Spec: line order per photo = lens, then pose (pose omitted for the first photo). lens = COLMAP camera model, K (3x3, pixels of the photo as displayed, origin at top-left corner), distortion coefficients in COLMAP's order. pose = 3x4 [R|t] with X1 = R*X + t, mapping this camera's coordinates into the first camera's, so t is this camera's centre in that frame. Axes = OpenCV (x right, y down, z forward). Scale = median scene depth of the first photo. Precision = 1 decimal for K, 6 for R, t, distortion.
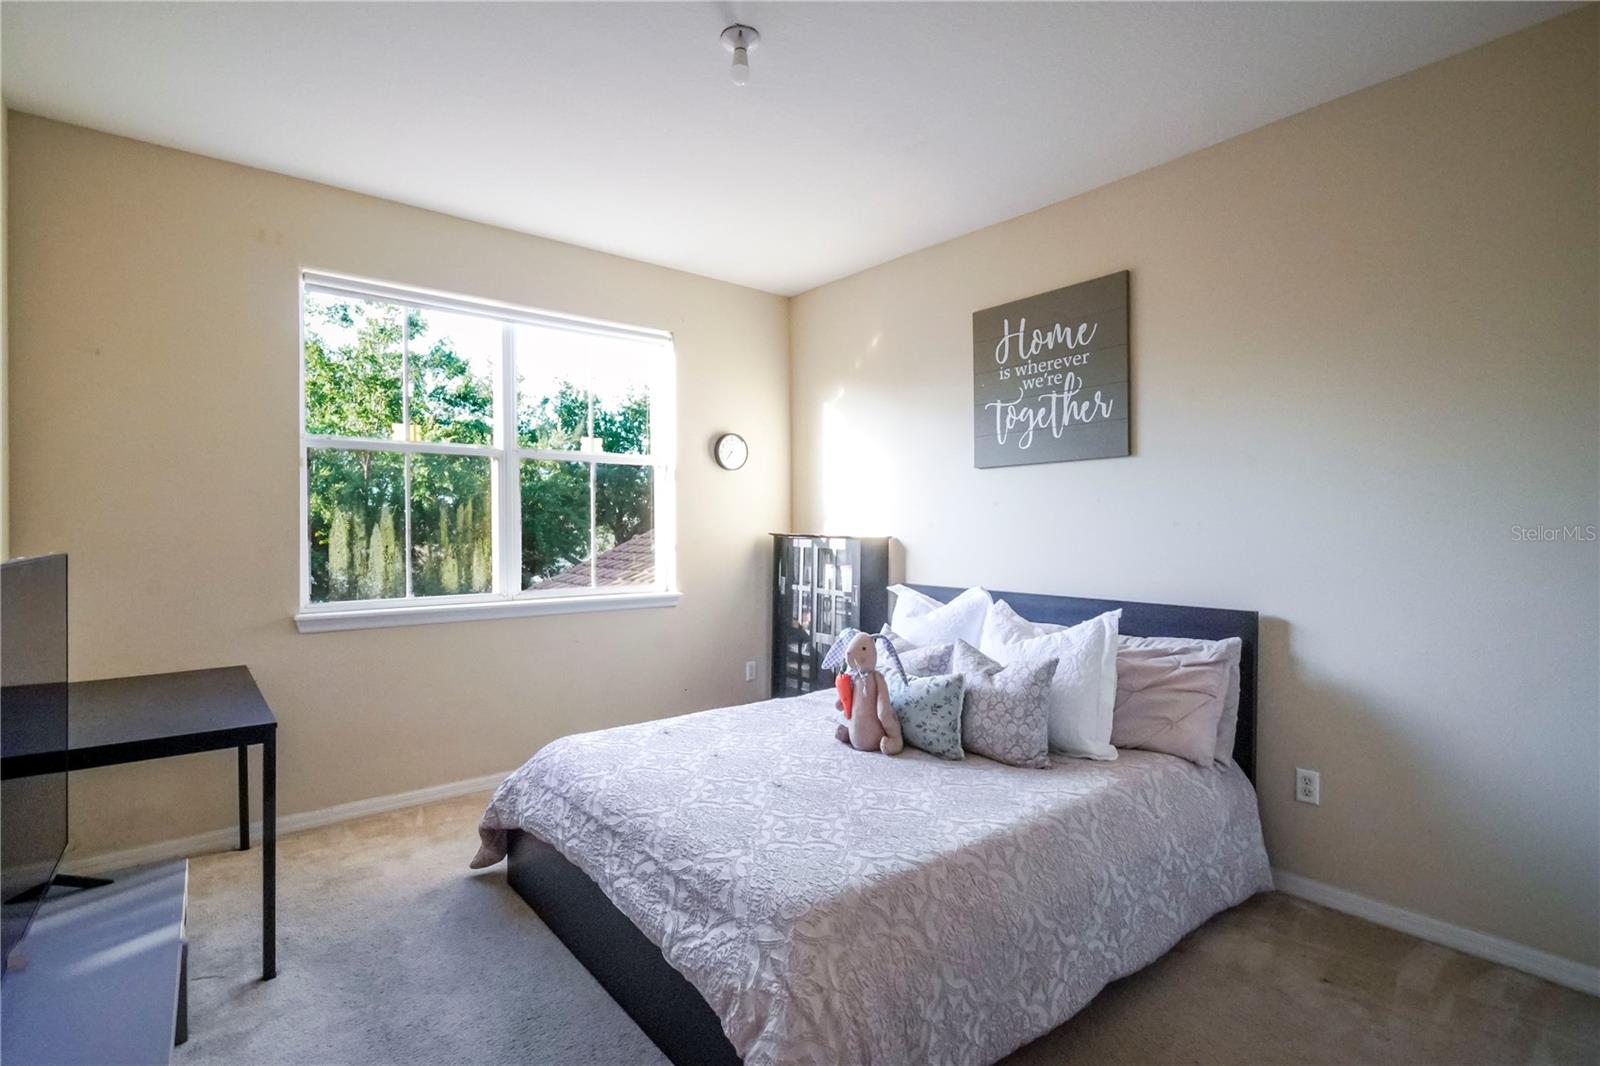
lens RADIAL K [[755.4, 0, 803.0], [0, 755.4, 531.2], [0, 0, 1]] dist [0.000389, -0.000400]
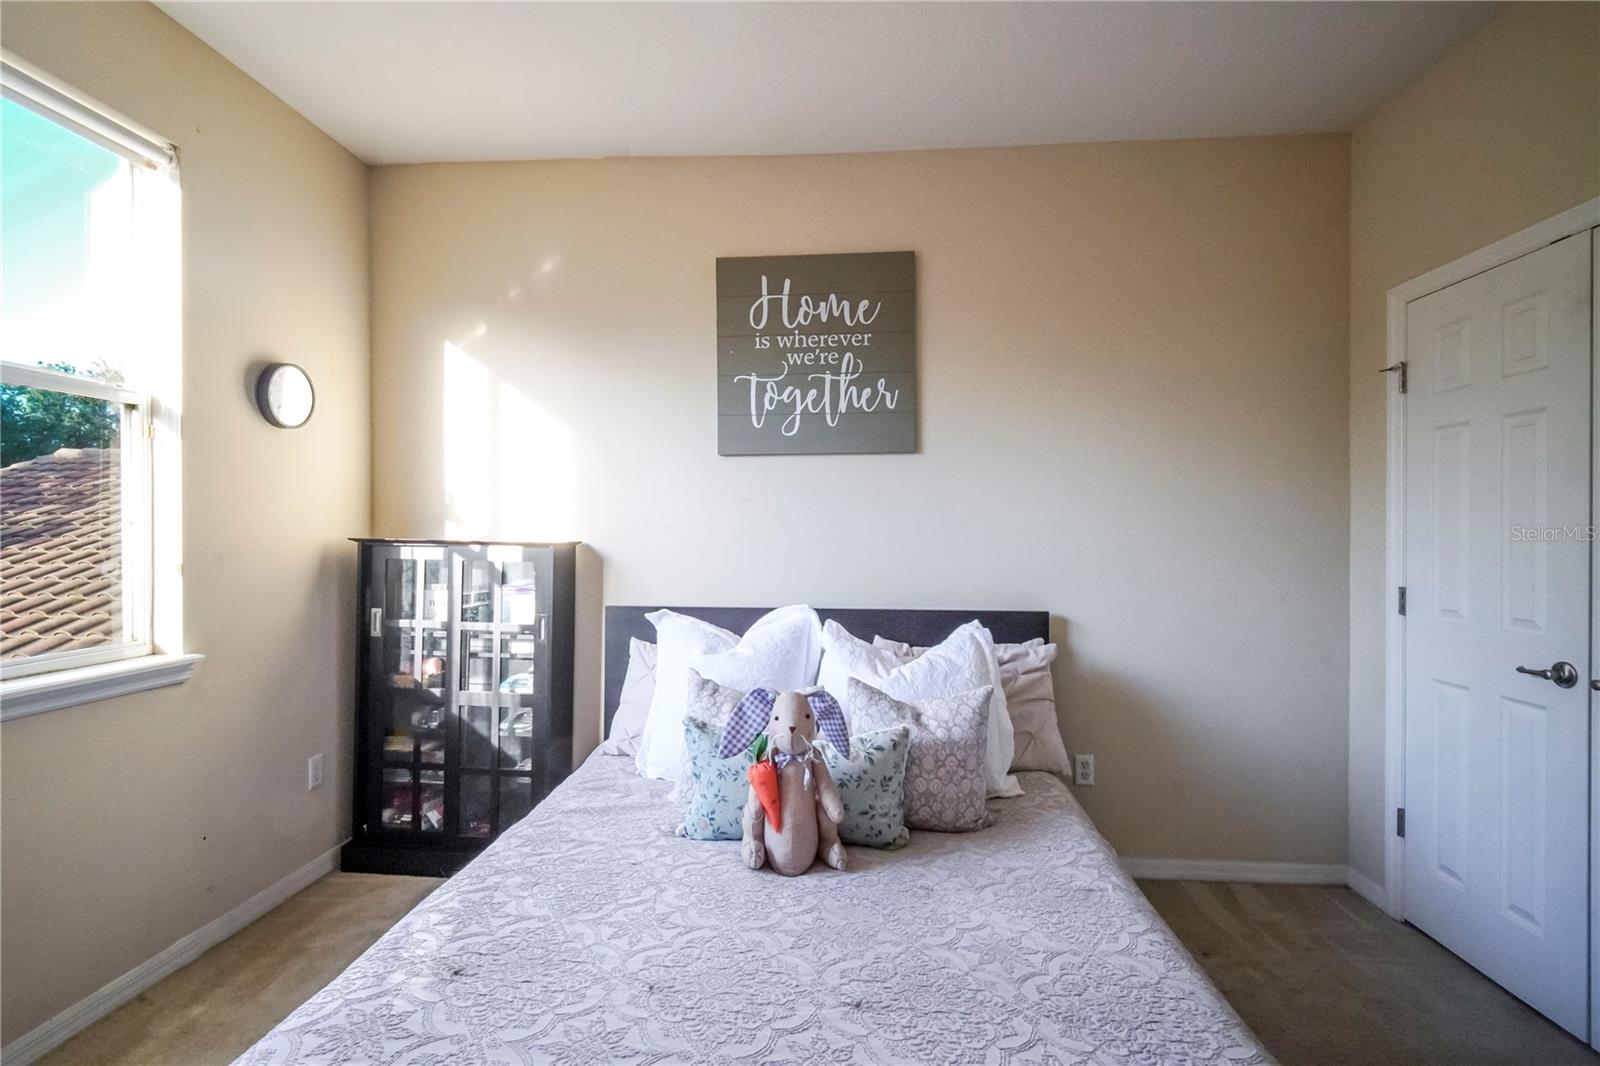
lens RADIAL K [[735.2, 0, 795.8], [0, 735.2, 532.9], [0, 0, 1]] dist [0.000059, -0.000258]
pose [[0.698887, -0.001029, 0.715231, -0.290629], [0.001922, 0.999998, -0.000439, -0.001175], [-0.715230, 0.001682, 0.698888, 0.437216]]
